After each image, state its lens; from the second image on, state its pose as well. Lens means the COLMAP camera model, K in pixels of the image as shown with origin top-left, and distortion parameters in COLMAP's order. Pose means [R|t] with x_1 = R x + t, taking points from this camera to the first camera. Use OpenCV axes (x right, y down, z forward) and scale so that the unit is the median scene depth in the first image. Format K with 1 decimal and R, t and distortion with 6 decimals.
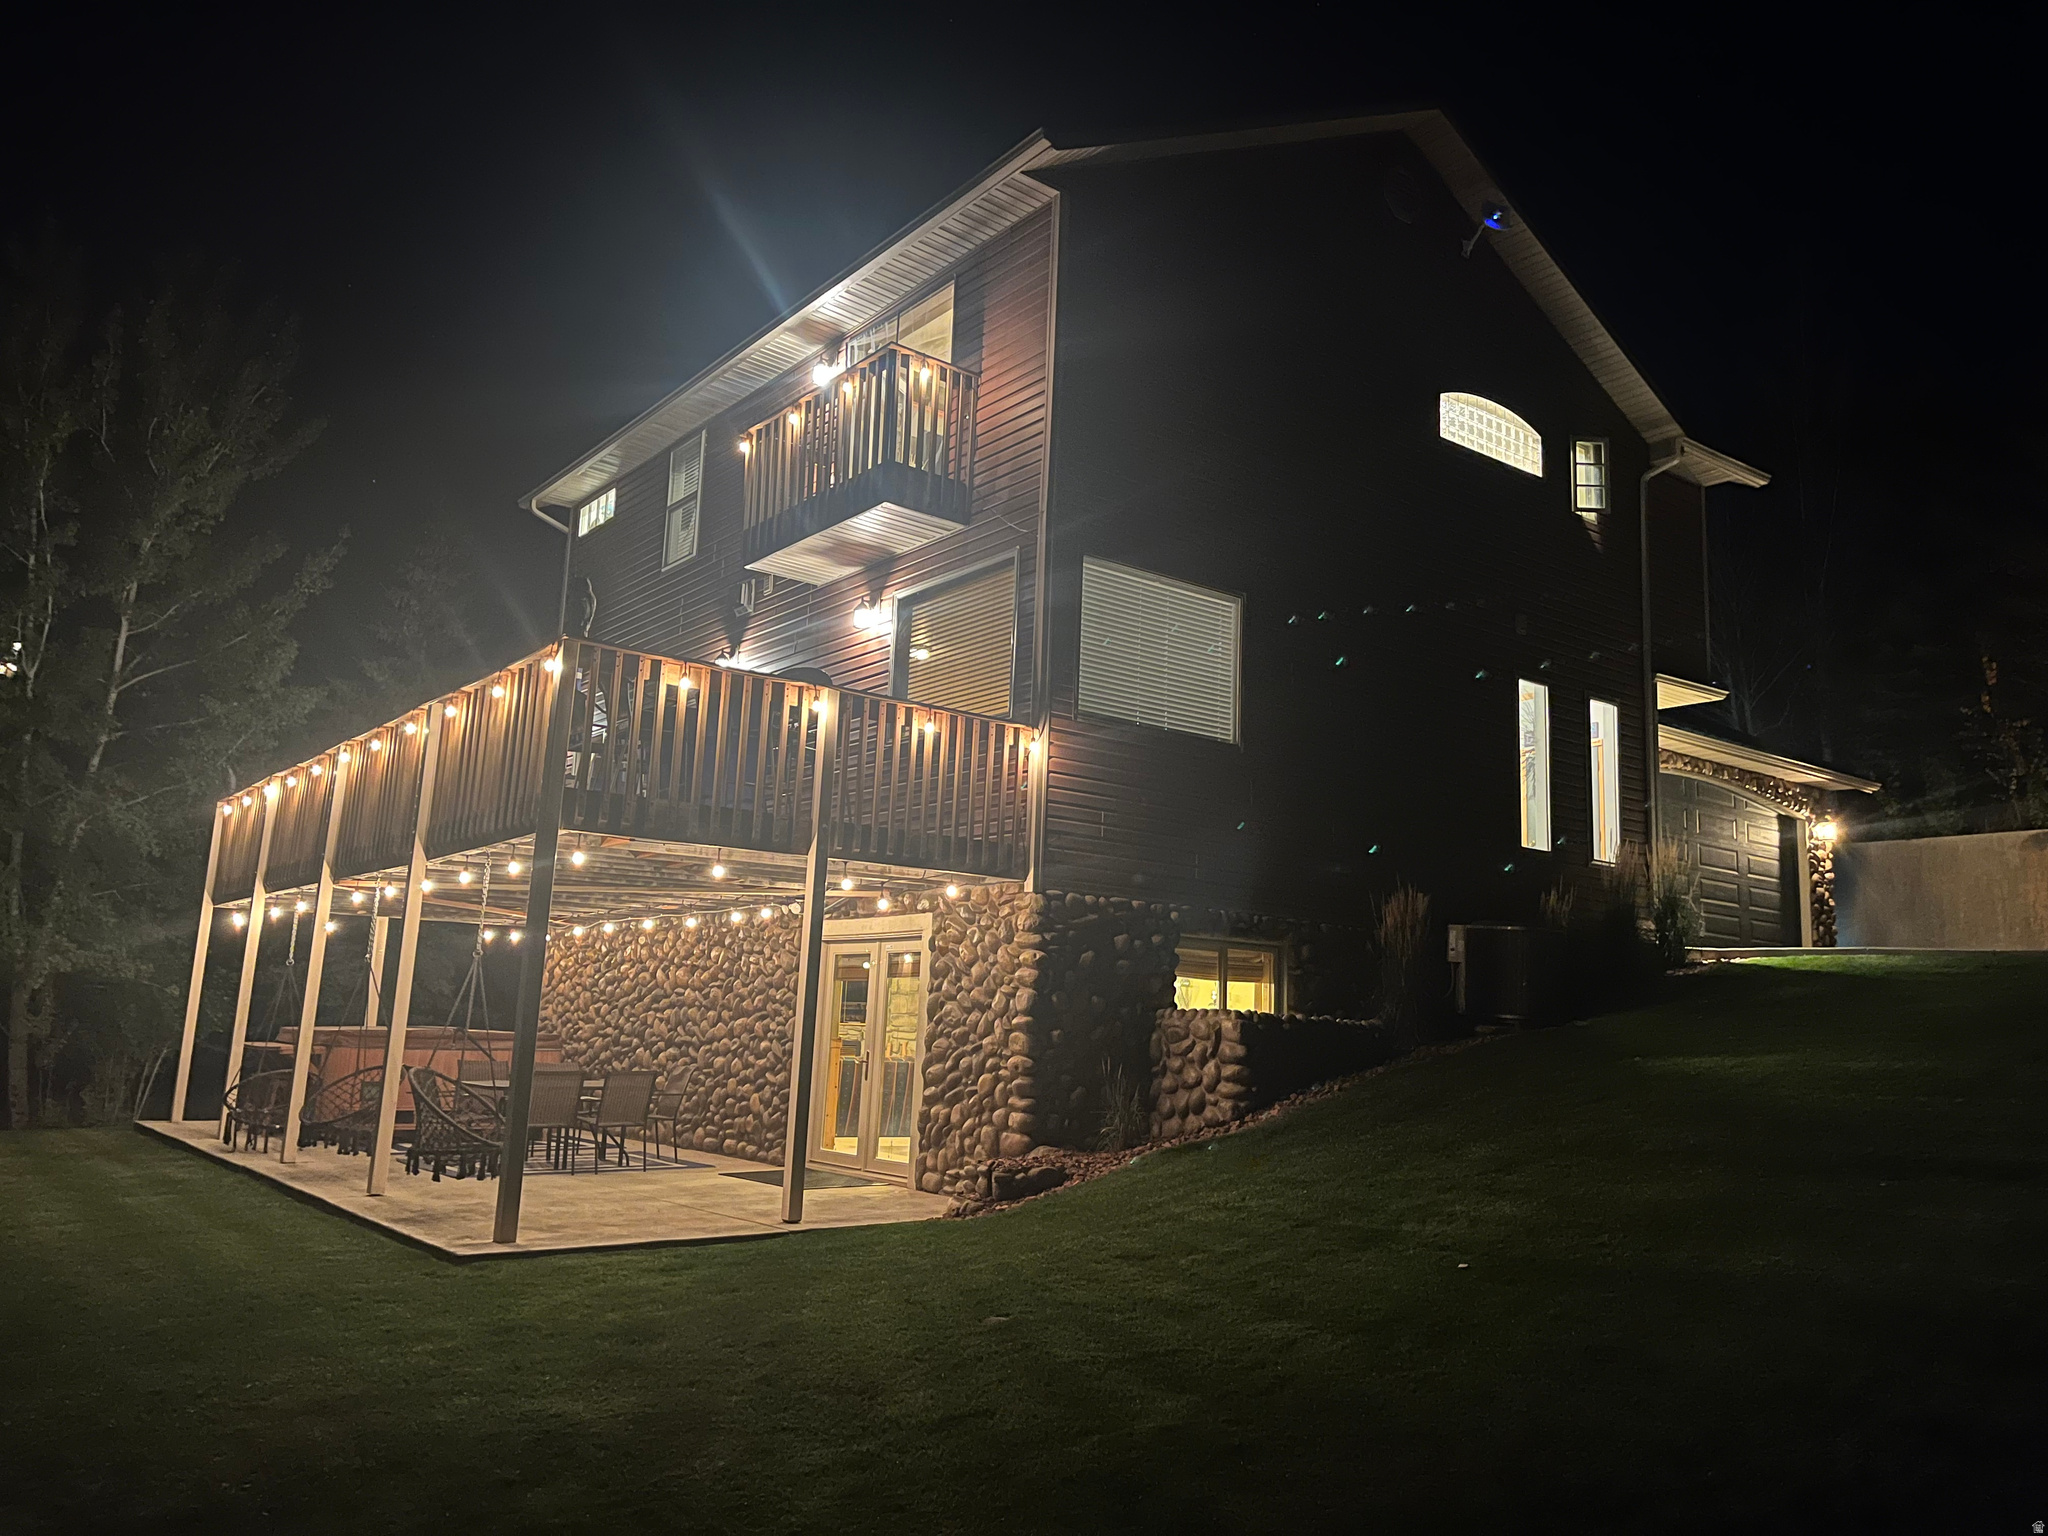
lens RADIAL K [[1598.9, 0, 1024.0], [0, 1598.9, 768.0], [0, 0, 1]] dist [0.028848, -0.007547]
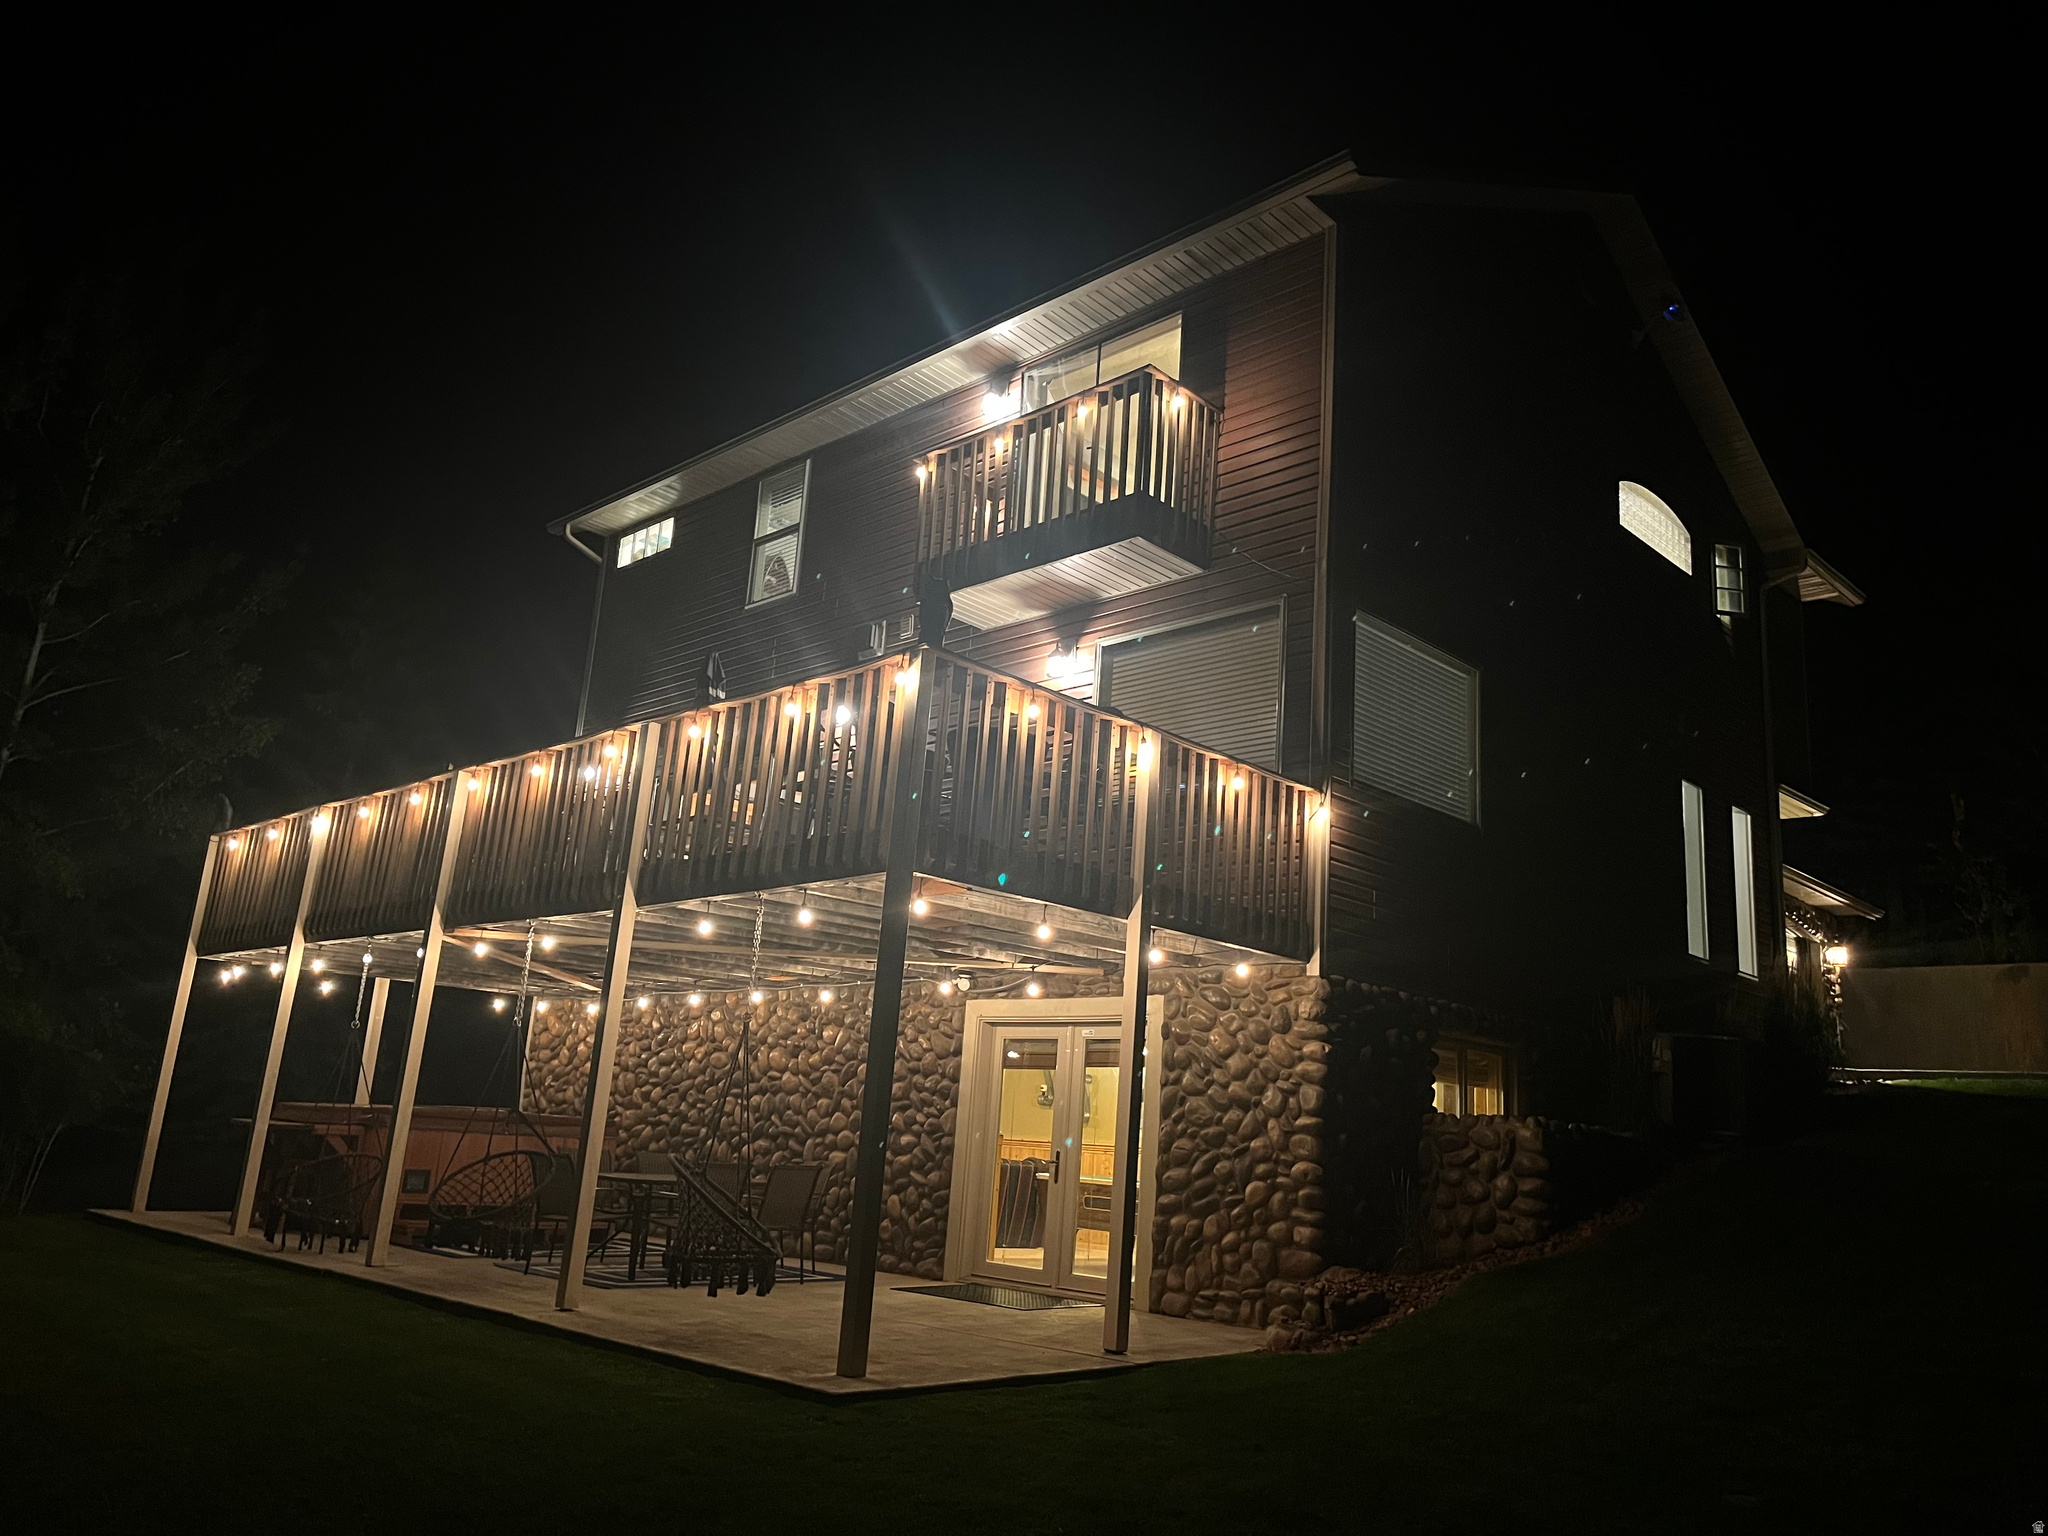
lens RADIAL K [[1598.9, 0, 1024.0], [0, 1598.9, 768.0], [0, 0, 1]] dist [0.028848, -0.007547]
pose [[0.989330, 0.060175, 0.132684, -0.240123], [-0.051793, 0.996491, -0.065743, 0.024694], [-0.136175, 0.058170, 0.988976, 0.111288]]
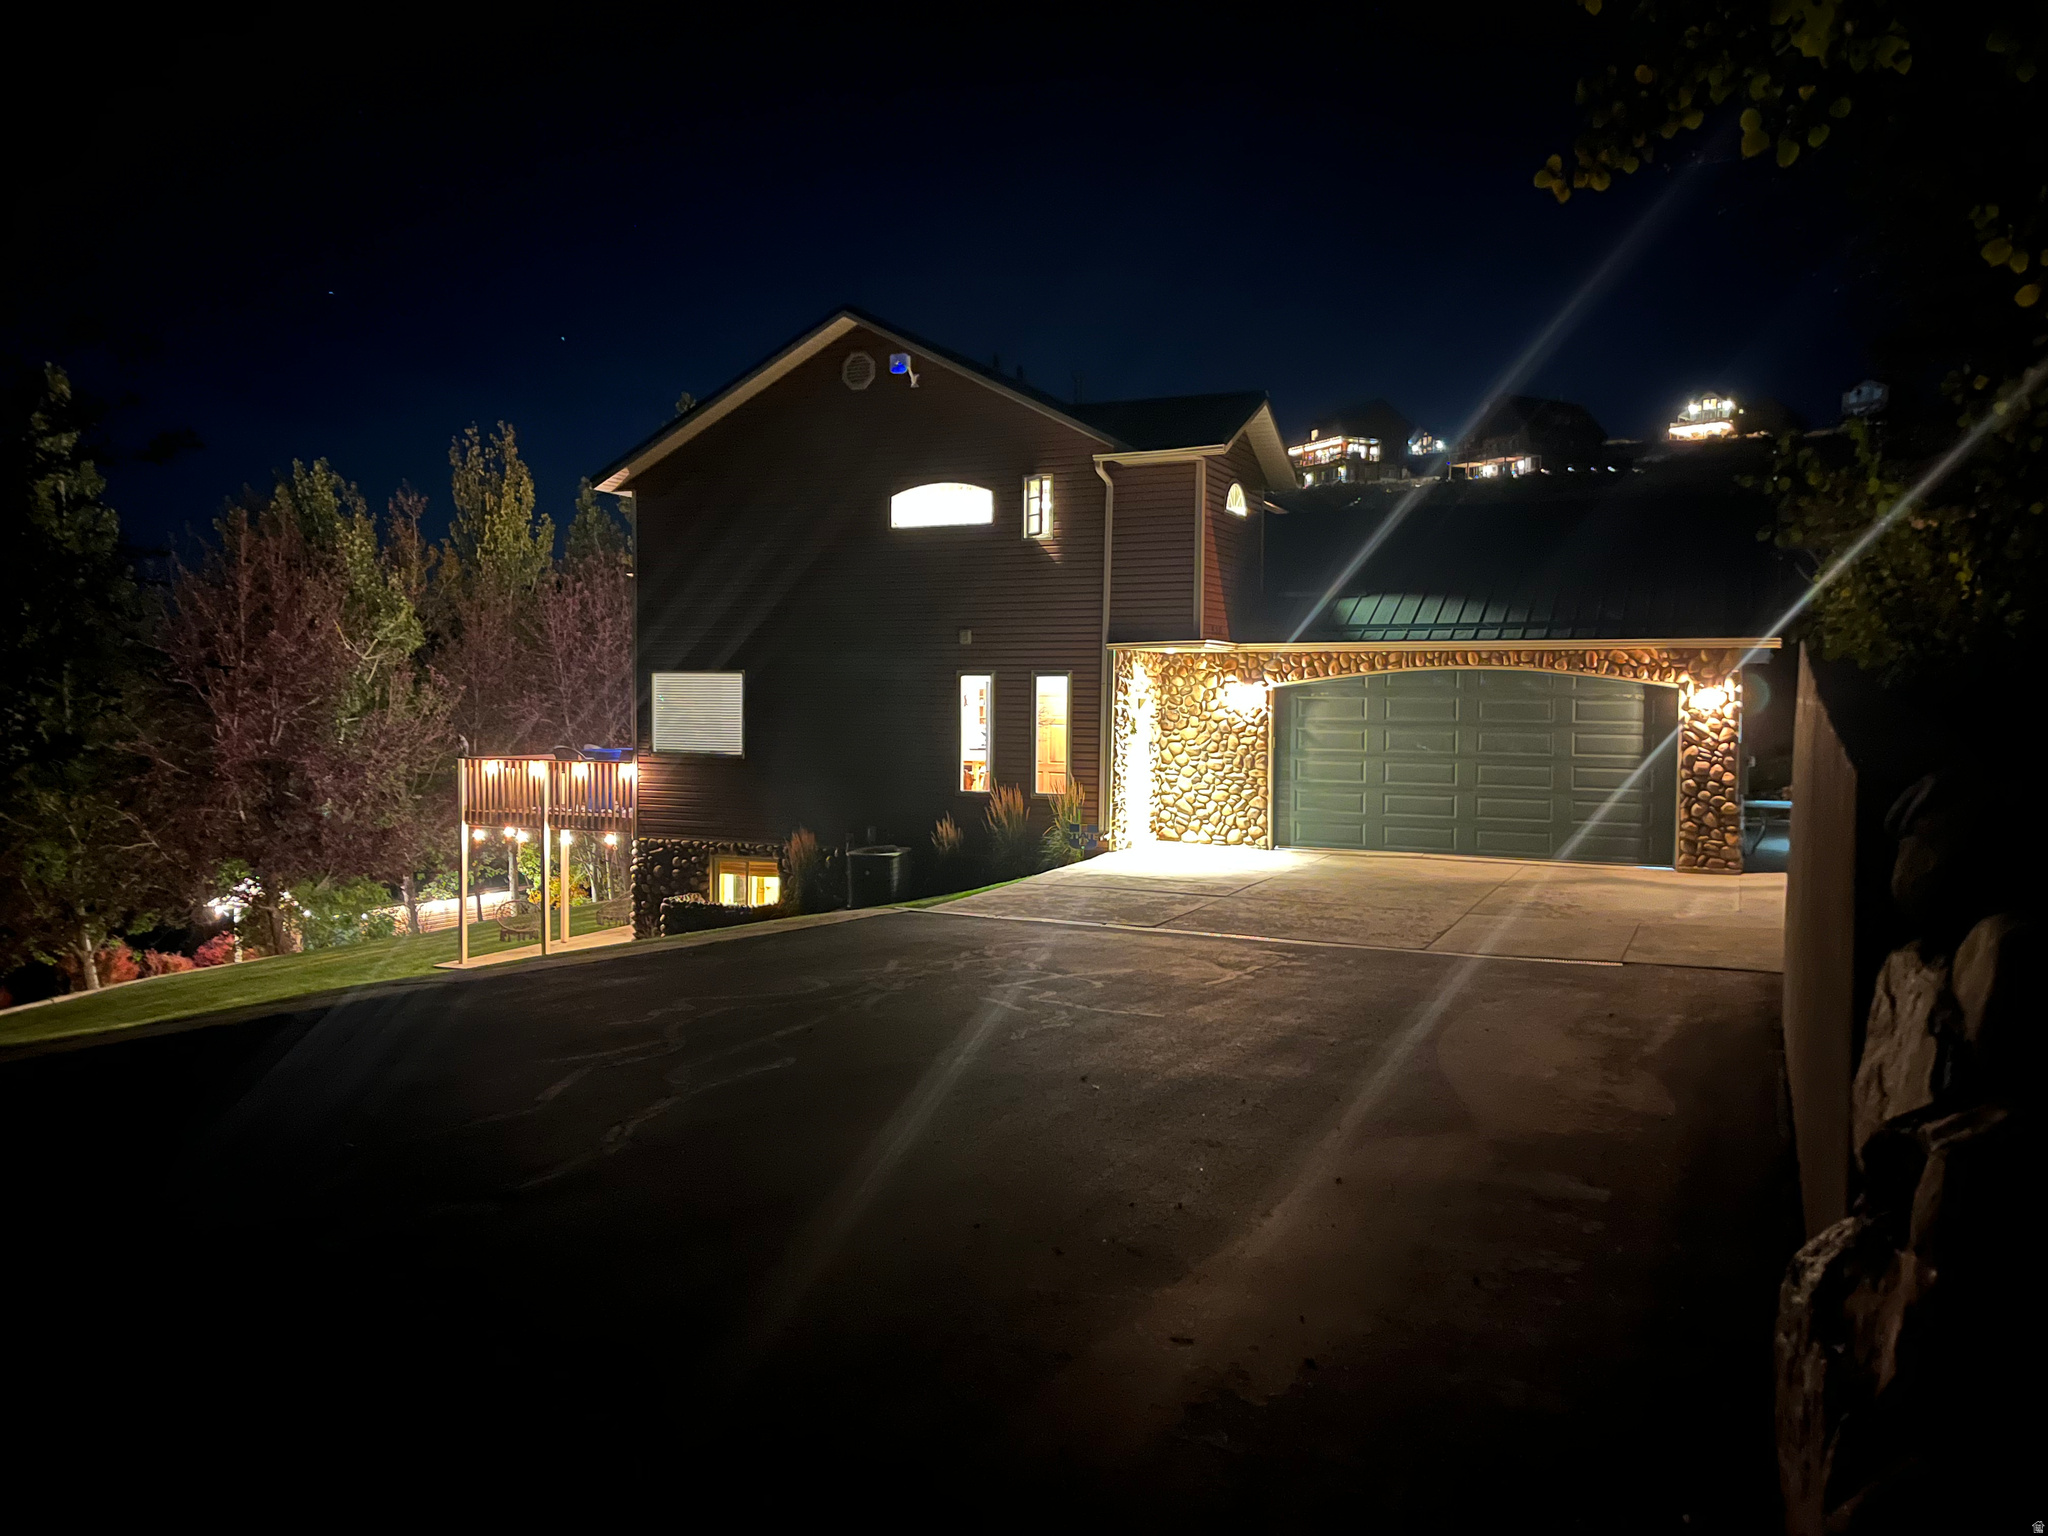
lens RADIAL K [[1598.9, 0, 1024.0], [0, 1598.9, 768.0], [0, 0, 1]] dist [0.028848, -0.007547]
pose [[0.448548, 0.036257, -0.893023, 1.860286], [0.174025, 0.976510, 0.127057, -0.171365], [0.876652, -0.212400, 0.431702, 0.457965]]
